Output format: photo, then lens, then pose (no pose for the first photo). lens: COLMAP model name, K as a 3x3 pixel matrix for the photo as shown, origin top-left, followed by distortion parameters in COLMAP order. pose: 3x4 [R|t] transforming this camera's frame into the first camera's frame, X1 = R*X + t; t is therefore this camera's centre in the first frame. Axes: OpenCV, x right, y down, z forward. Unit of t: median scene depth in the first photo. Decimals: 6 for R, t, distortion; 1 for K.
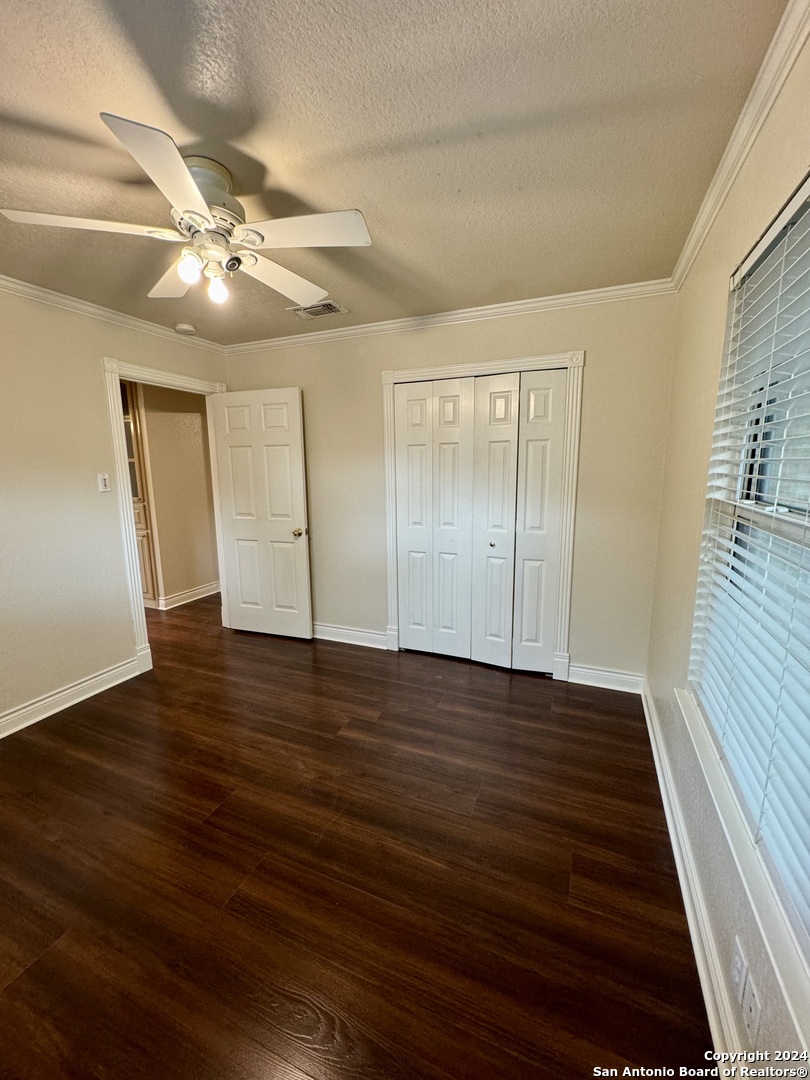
lens RADIAL K [[430.2, 0, 405.0], [0, 430.2, 540.0], [0, 0, 1]] dist [-0.001461, -0.000303]
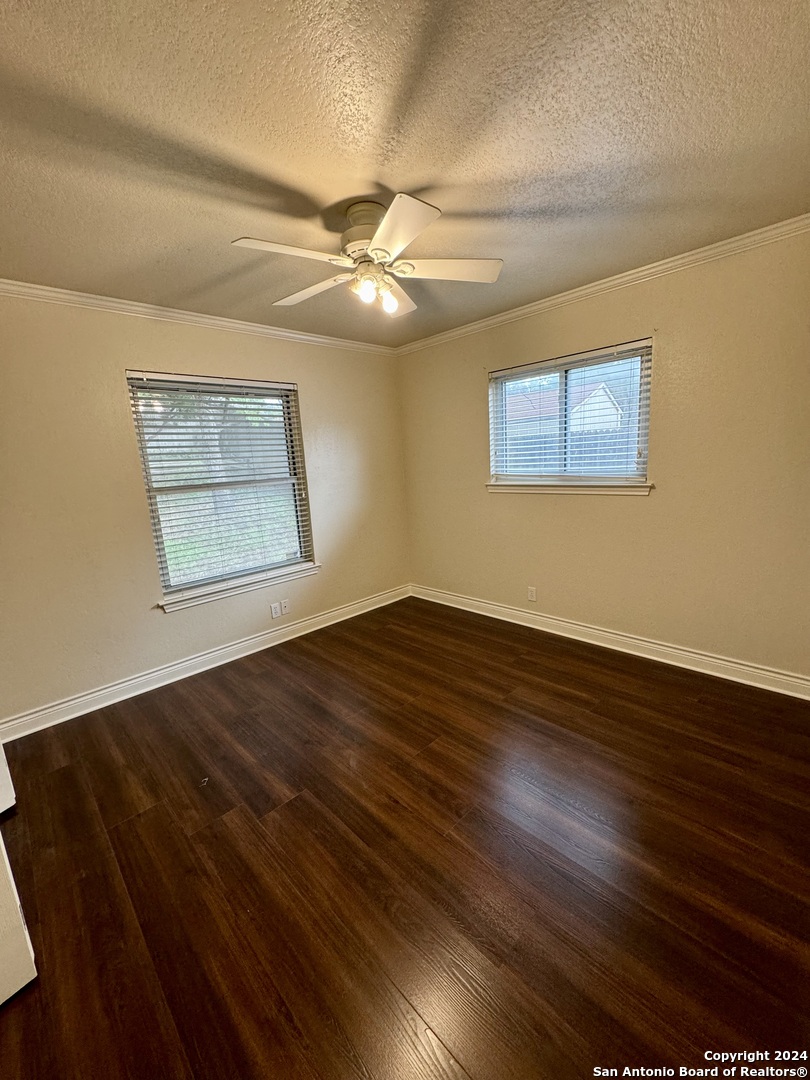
lens RADIAL K [[430.2, 0, 405.0], [0, 430.2, 540.0], [0, 0, 1]] dist [-0.001461, -0.000303]
pose [[-0.918853, -0.021486, 0.394015, -0.708756], [0.126291, 0.929983, 0.345228, -0.264352], [-0.373845, 0.366975, -0.851804, 1.568121]]
